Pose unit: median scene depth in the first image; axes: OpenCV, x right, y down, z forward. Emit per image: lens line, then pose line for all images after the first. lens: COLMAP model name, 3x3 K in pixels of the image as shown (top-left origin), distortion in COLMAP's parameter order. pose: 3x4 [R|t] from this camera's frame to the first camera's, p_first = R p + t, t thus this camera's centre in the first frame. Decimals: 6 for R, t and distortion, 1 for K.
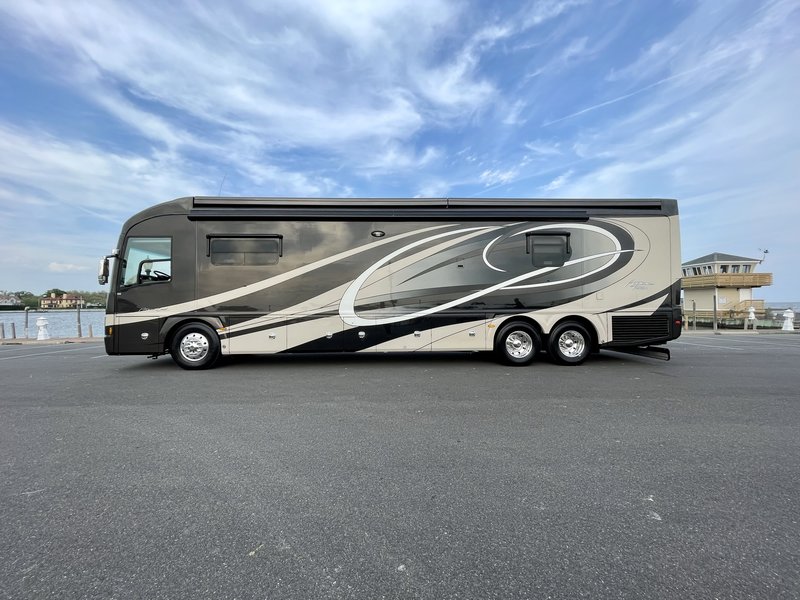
lens RADIAL K [[347.1, 0, 398.0], [0, 347.1, 311.7], [0, 0, 1]] dist [-0.000205, 0.000720]
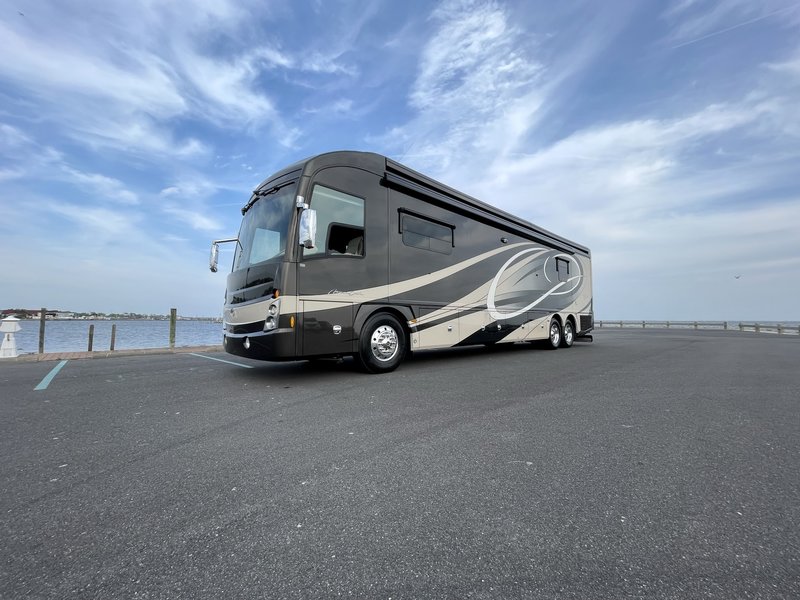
lens RADIAL K [[328.3, 0, 403.3], [0, 328.3, 306.9], [0, 0, 1]] dist [-0.000989, 0.000849]
pose [[0.752172, 0.036303, 0.657966, -1.008133], [-0.004264, 0.998729, -0.050230, 0.053897], [-0.658953, 0.034976, 0.751371, 0.392970]]
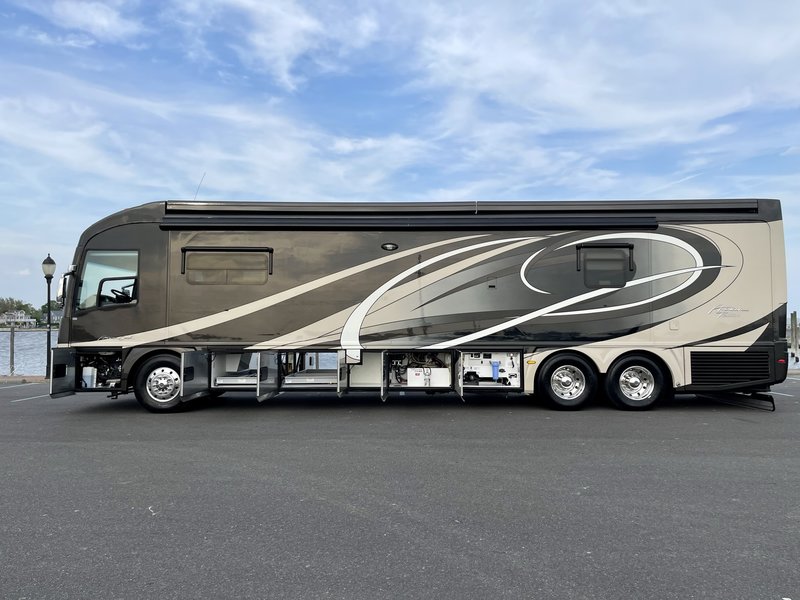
lens RADIAL K [[592.9, 0, 398.2], [0, 592.9, 309.6], [0, 0, 1]] dist [0.069361, -0.077400]
pose [[0.998953, 0.006217, -0.045320, 0.025819], [-0.008484, 0.998713, -0.049998, -0.008029], [0.044950, 0.050330, 0.997721, -0.367474]]
